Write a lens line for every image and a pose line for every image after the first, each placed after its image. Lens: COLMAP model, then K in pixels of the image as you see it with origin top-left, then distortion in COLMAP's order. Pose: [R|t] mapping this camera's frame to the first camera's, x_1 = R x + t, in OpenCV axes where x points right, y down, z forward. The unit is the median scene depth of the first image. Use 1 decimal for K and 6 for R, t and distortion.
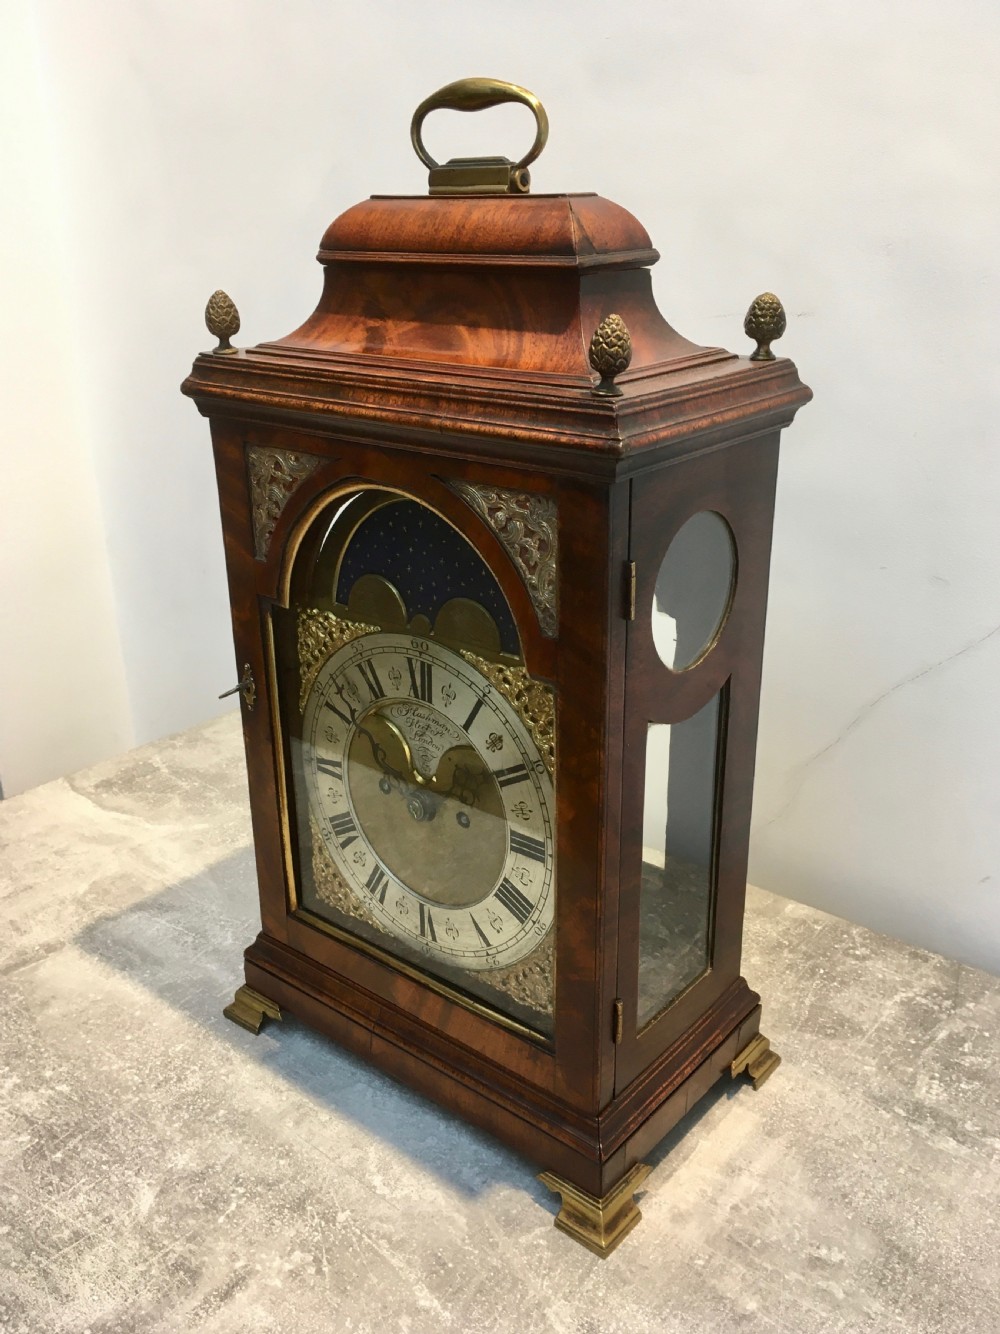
lens RADIAL K [[1186.6, 0, 494.0], [0, 1186.6, 665.6], [0, 0, 1]] dist [0.075527, -0.117754]
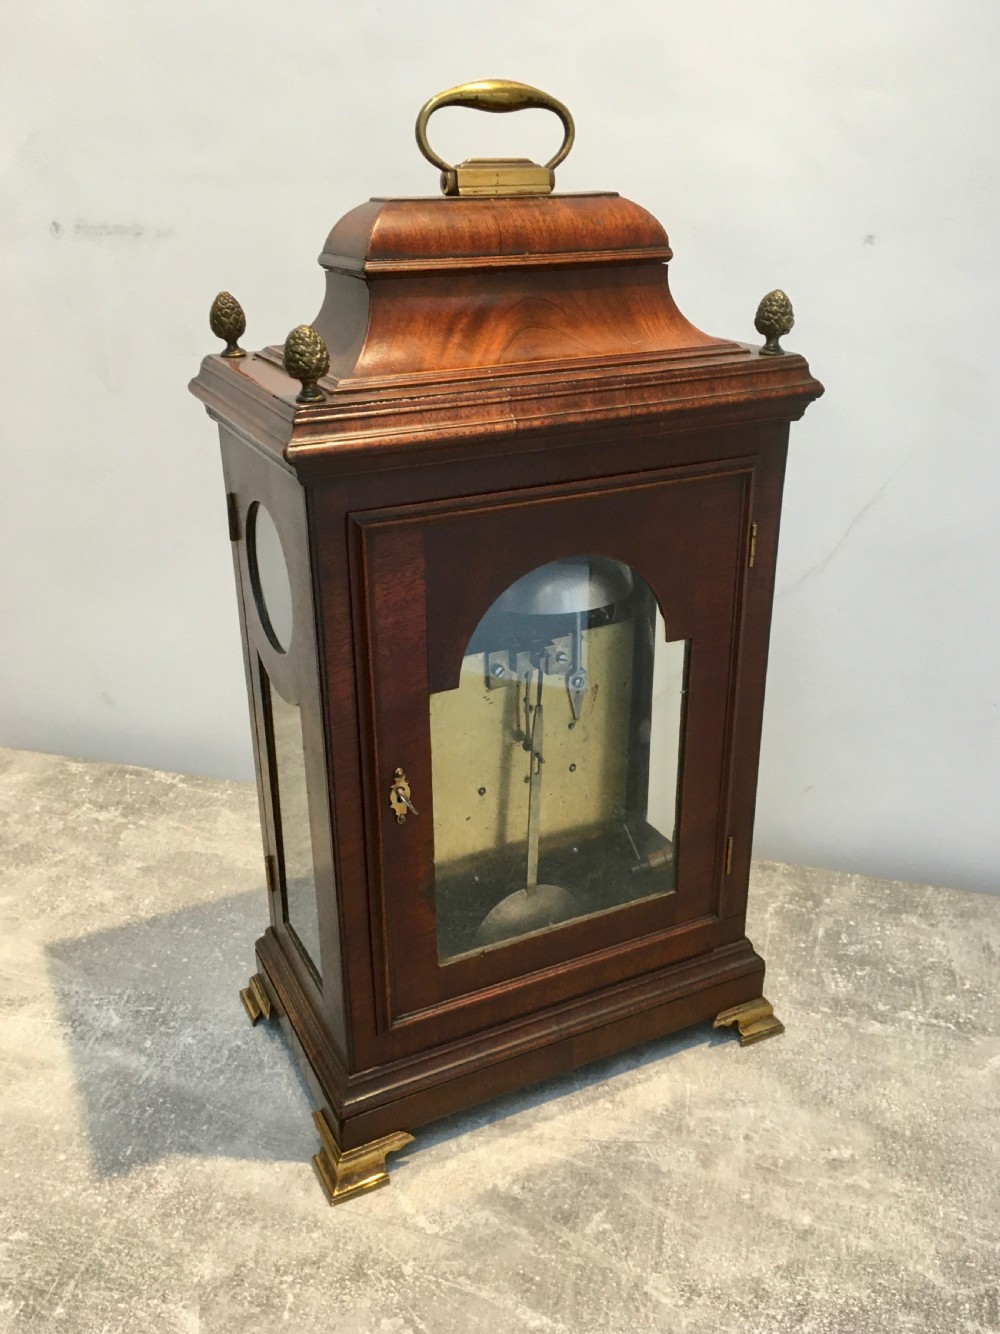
lens RADIAL K [[1186.6, 0, 494.0], [0, 1186.6, 665.6], [0, 0, 1]] dist [0.075527, -0.117754]
pose [[0.919158, -0.158870, 0.360429, -0.335981], [0.140073, 0.987074, 0.077870, -0.088241], [-0.368142, -0.021088, 0.929530, 0.082671]]
